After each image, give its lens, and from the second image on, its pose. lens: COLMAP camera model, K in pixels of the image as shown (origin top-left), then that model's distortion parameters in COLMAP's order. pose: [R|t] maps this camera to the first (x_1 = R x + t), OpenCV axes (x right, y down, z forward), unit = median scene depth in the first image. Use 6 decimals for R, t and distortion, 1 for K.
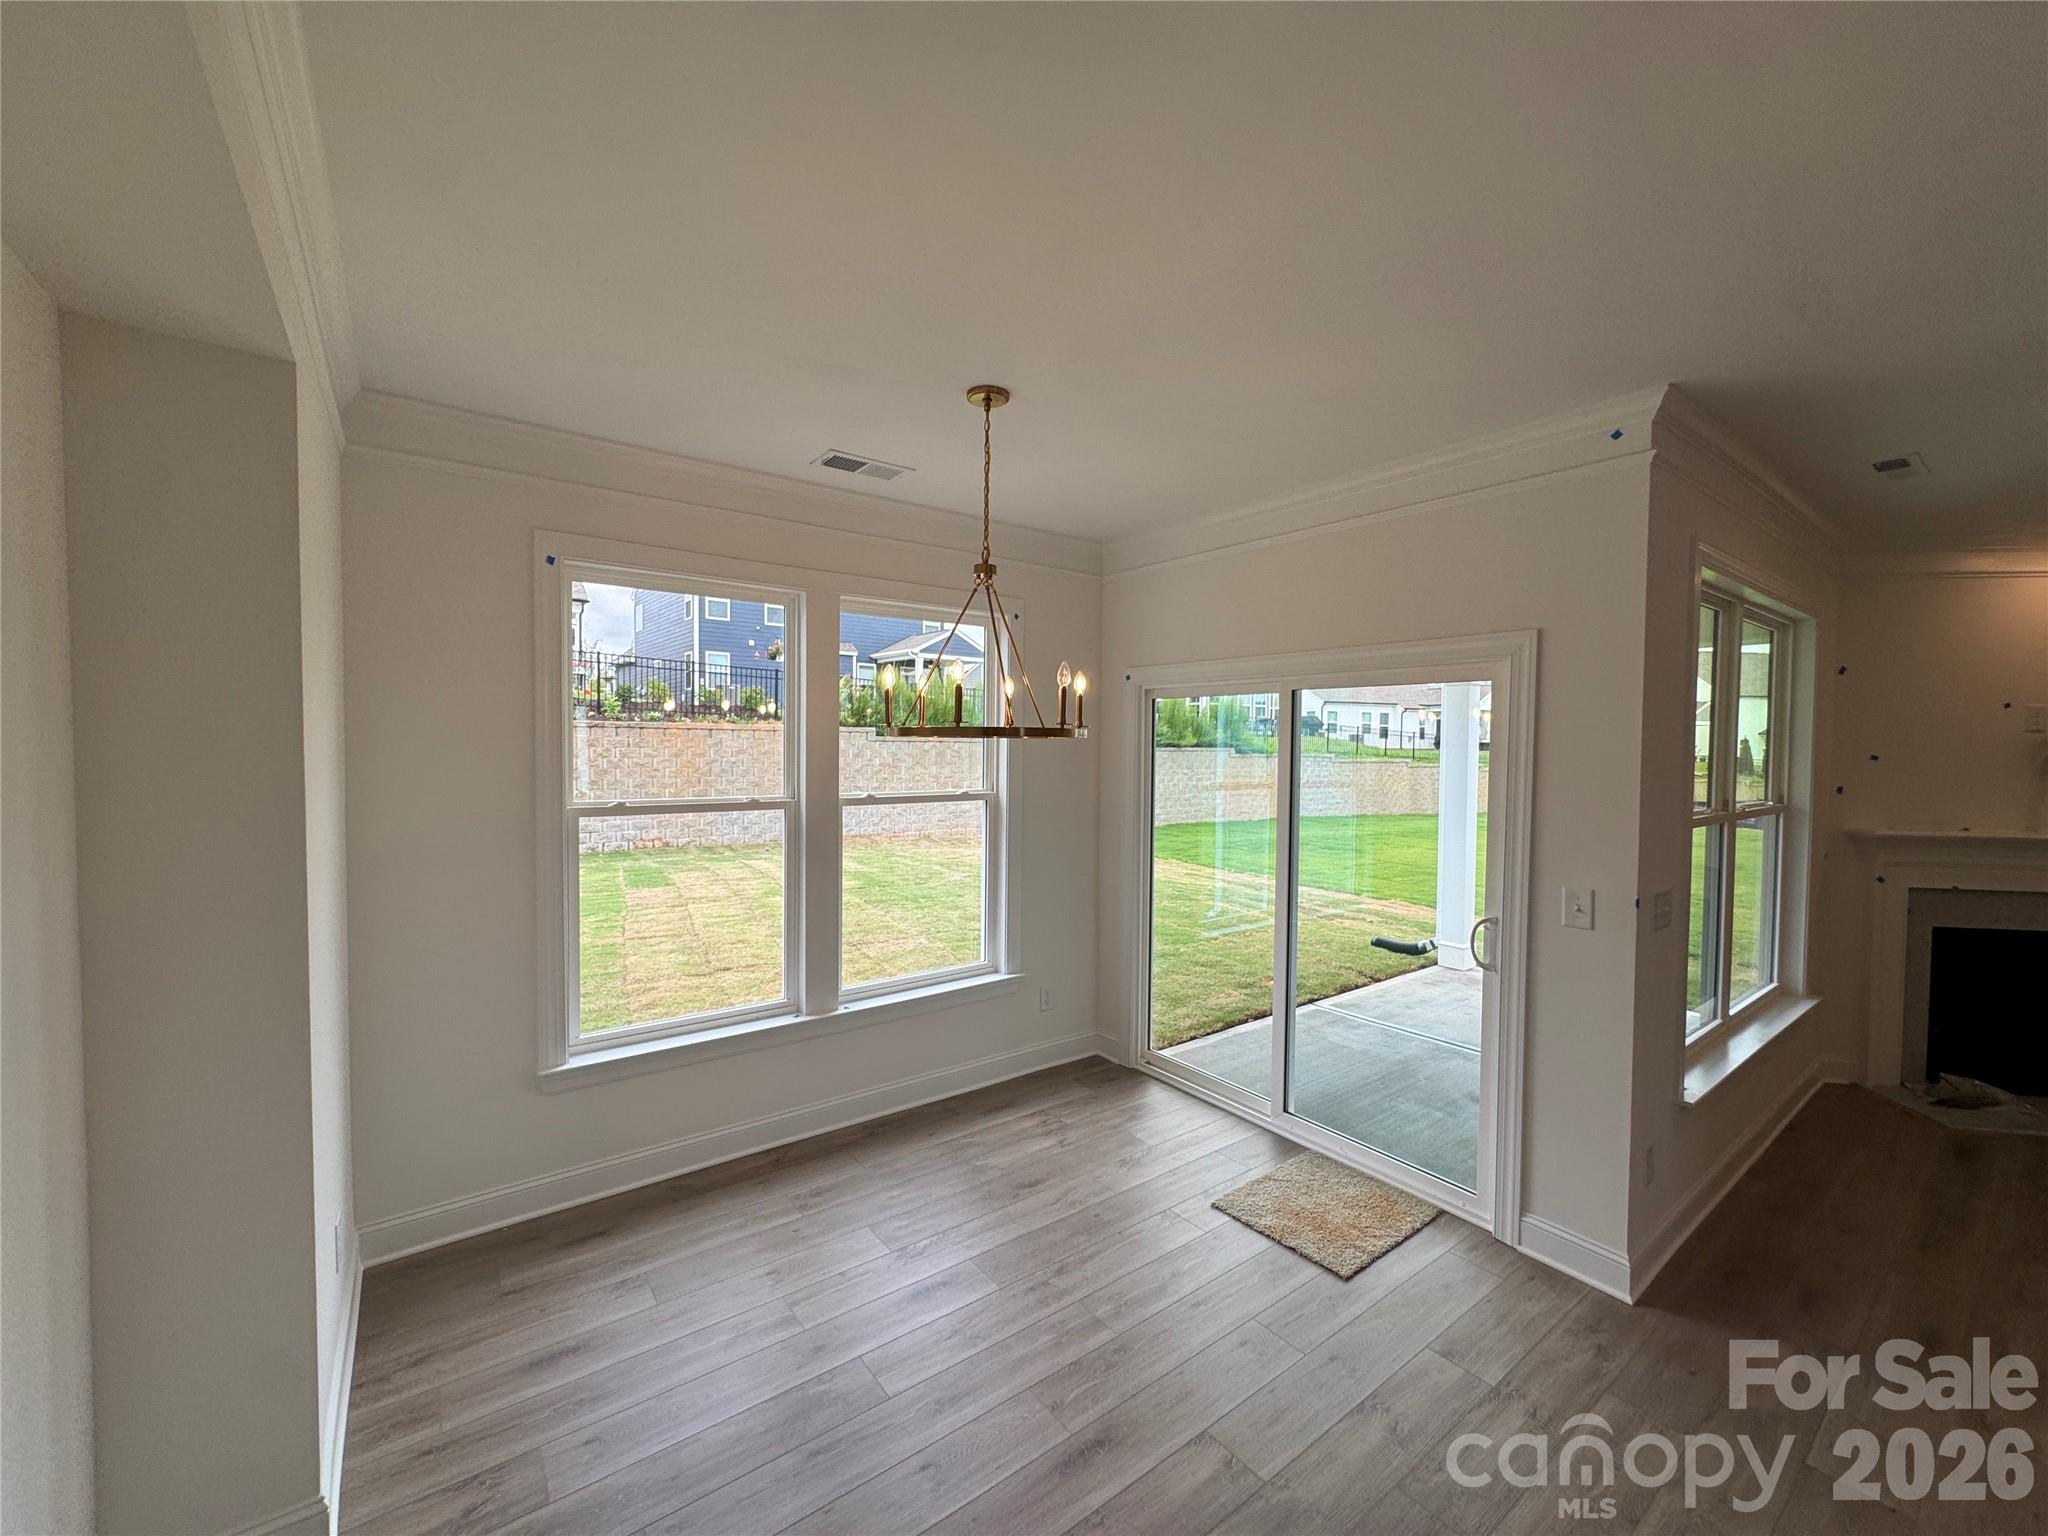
lens RADIAL K [[820.1, 0, 1024.0], [0, 820.1, 768.0], [0, 0, 1]] dist [-0.003979, 0.000097]
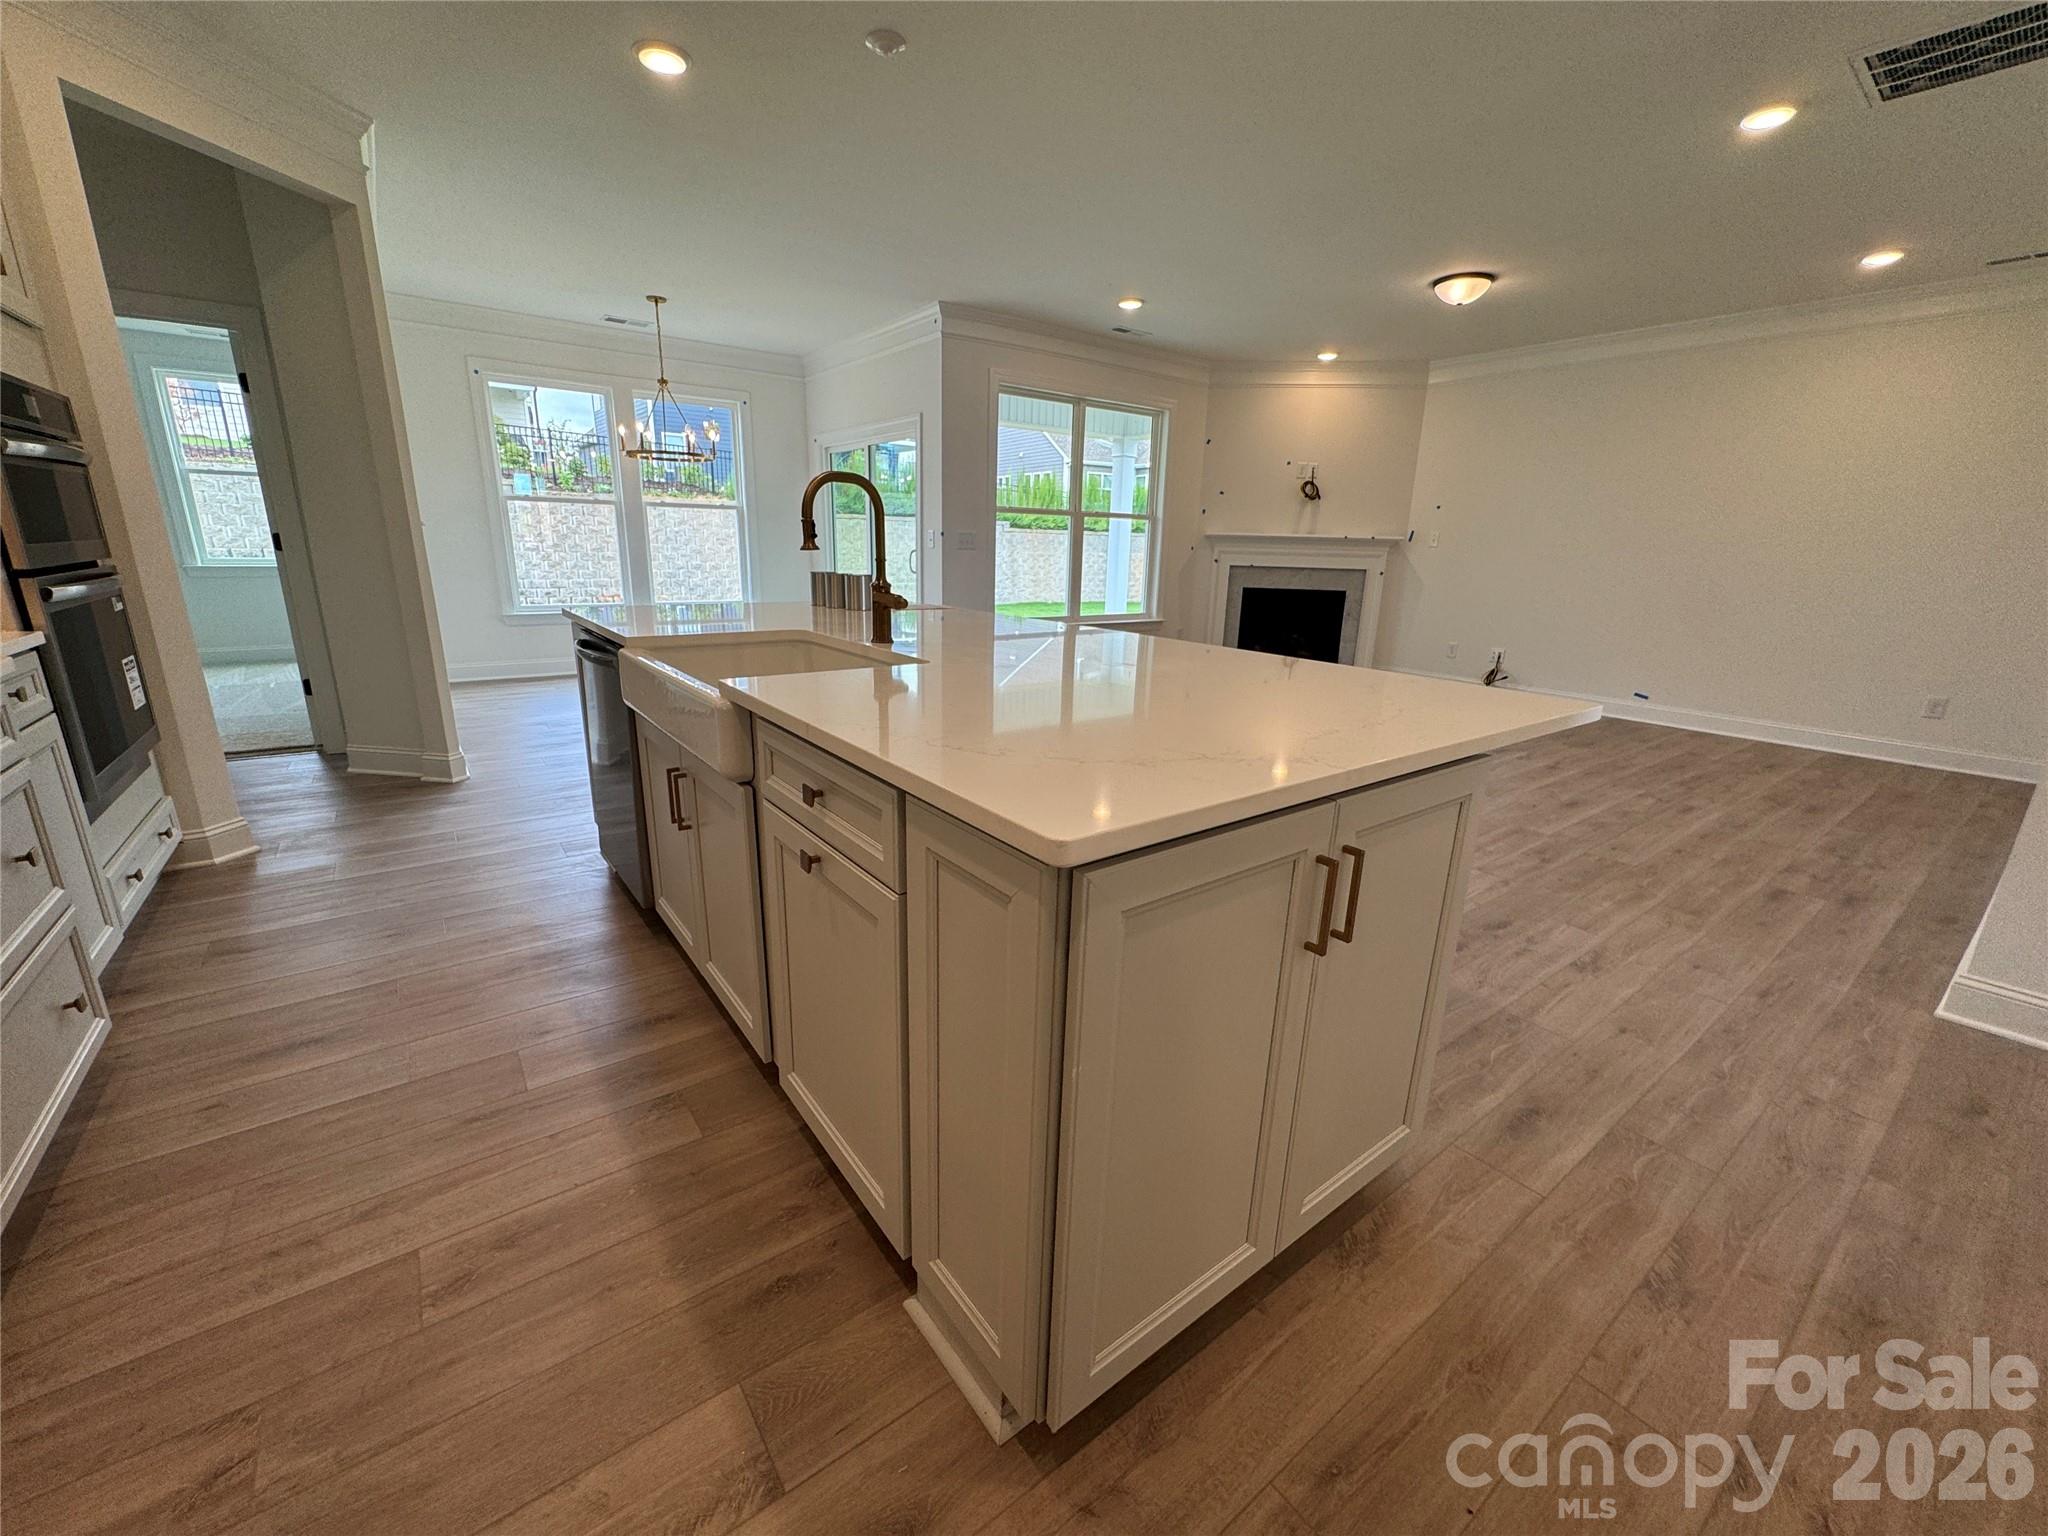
lens RADIAL K [[820.1, 0, 1024.0], [0, 820.1, 768.0], [0, 0, 1]] dist [-0.003979, 0.000097]
pose [[0.999899, 0.013170, 0.005369, 0.139803], [-0.014067, 0.971420, 0.236950, 0.036754], [-0.002094, -0.237002, 0.971507, -0.216761]]
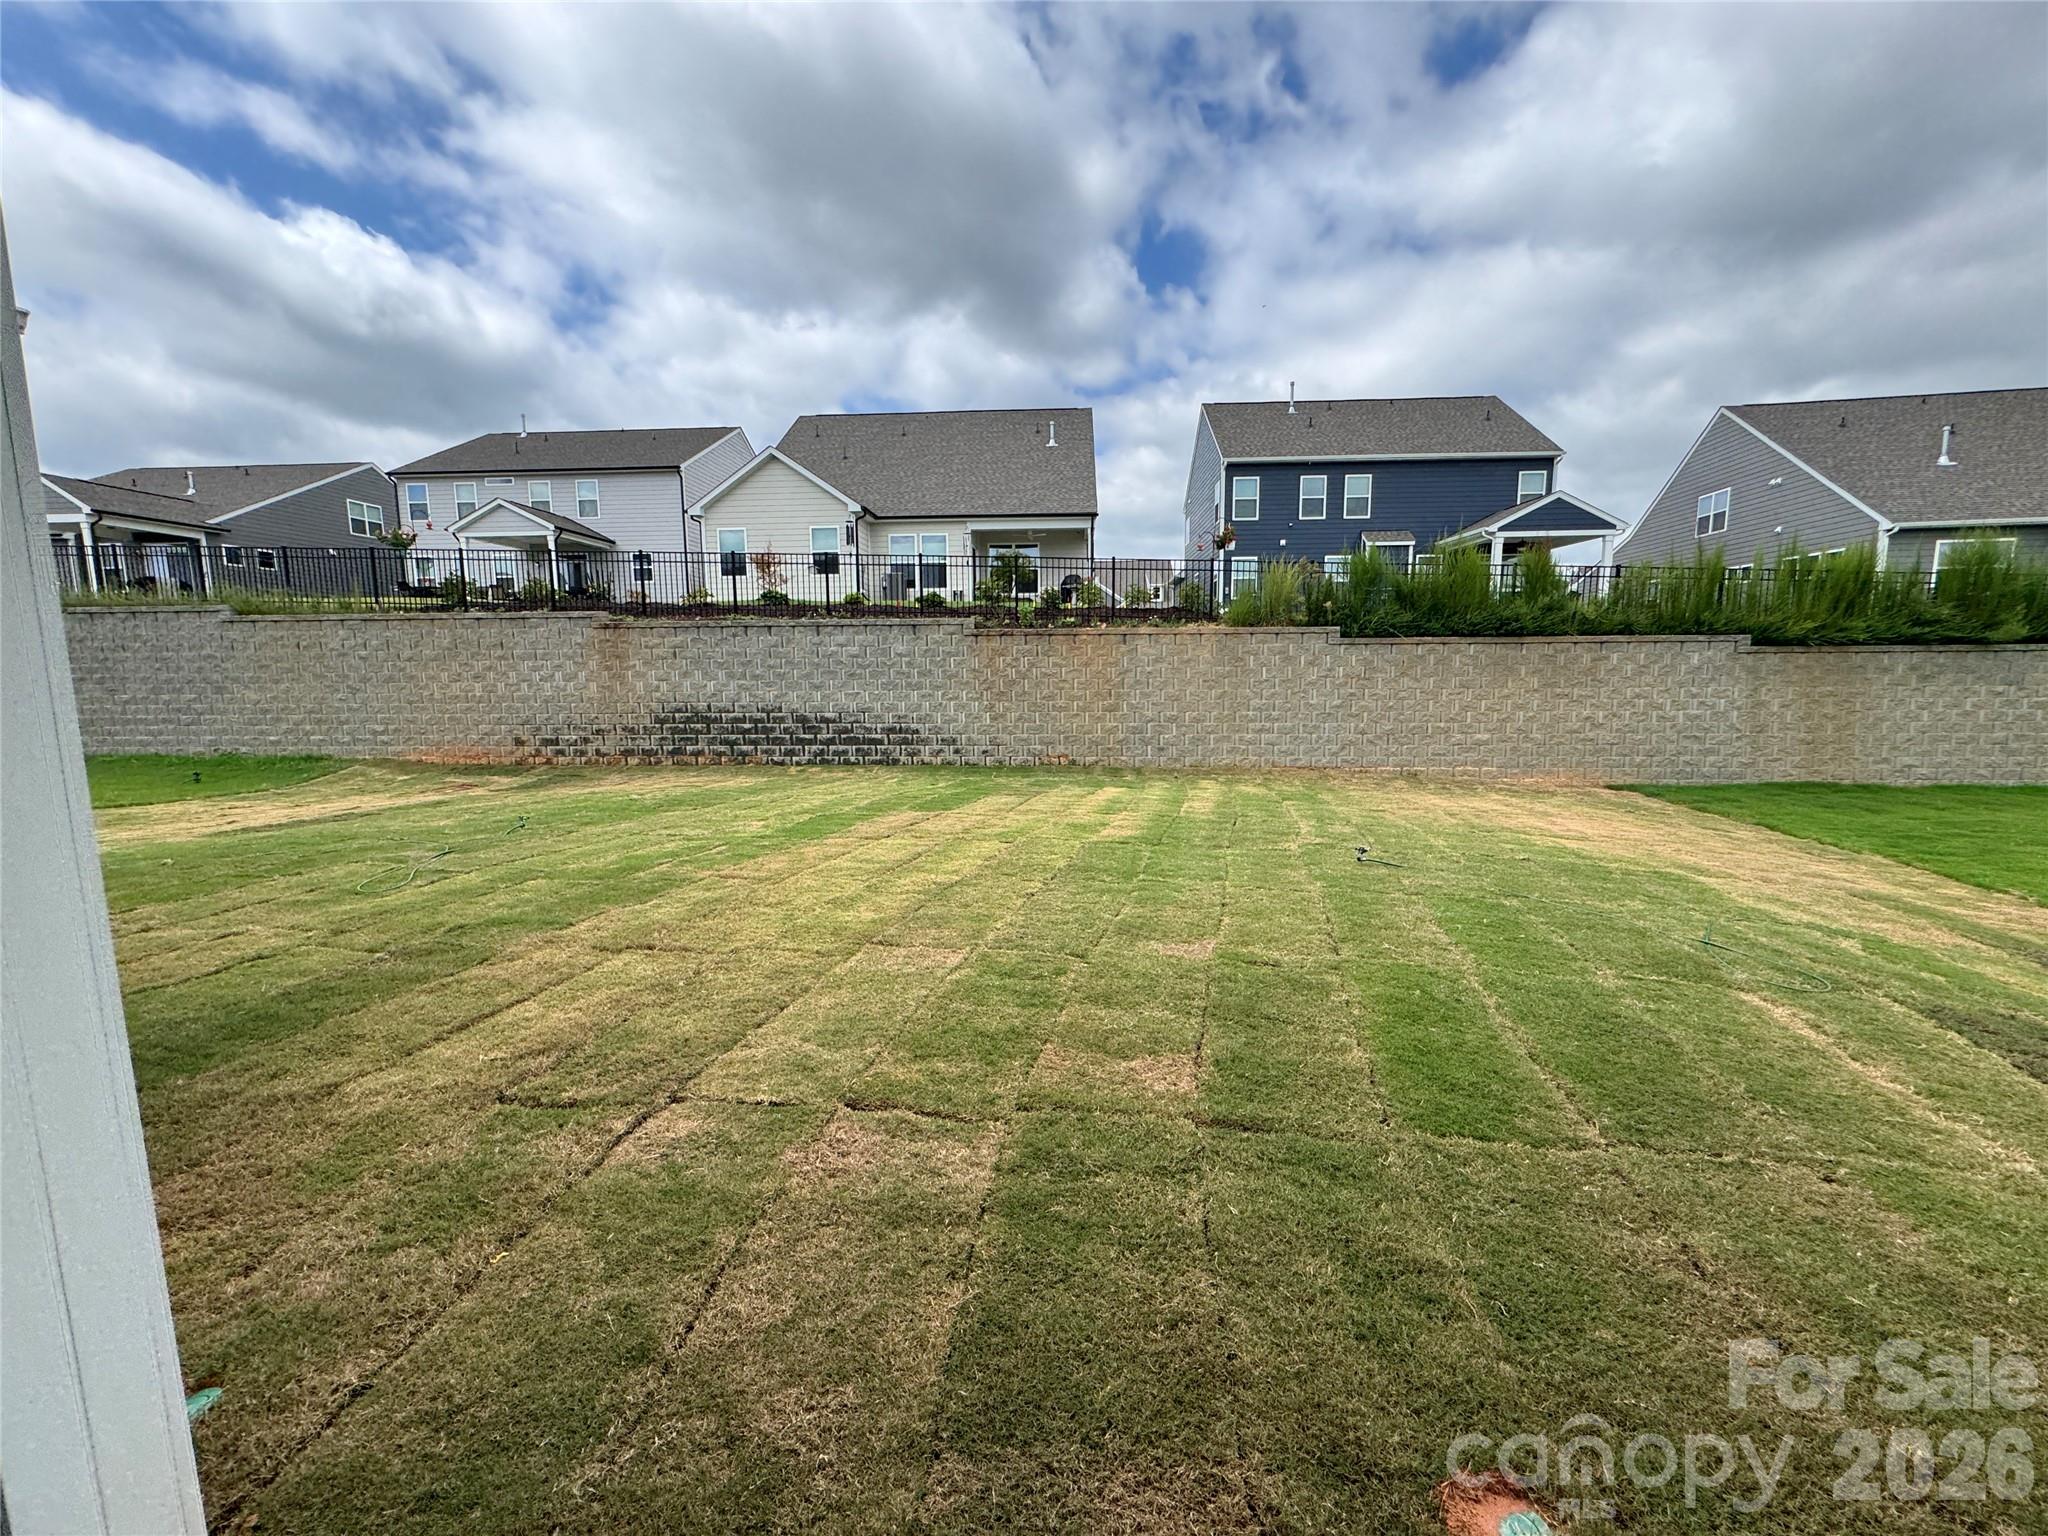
lens RADIAL K [[817.2, 0, 1021.5], [0, 817.2, 764.2], [0, 0, 1]] dist [-0.000318, 0.000014]
pose [[0.743674, 0.066837, -0.665192, 0.123126], [-0.004930, 0.995511, 0.094515, 0.008556], [0.668524, -0.067009, 0.740666, 0.267808]]
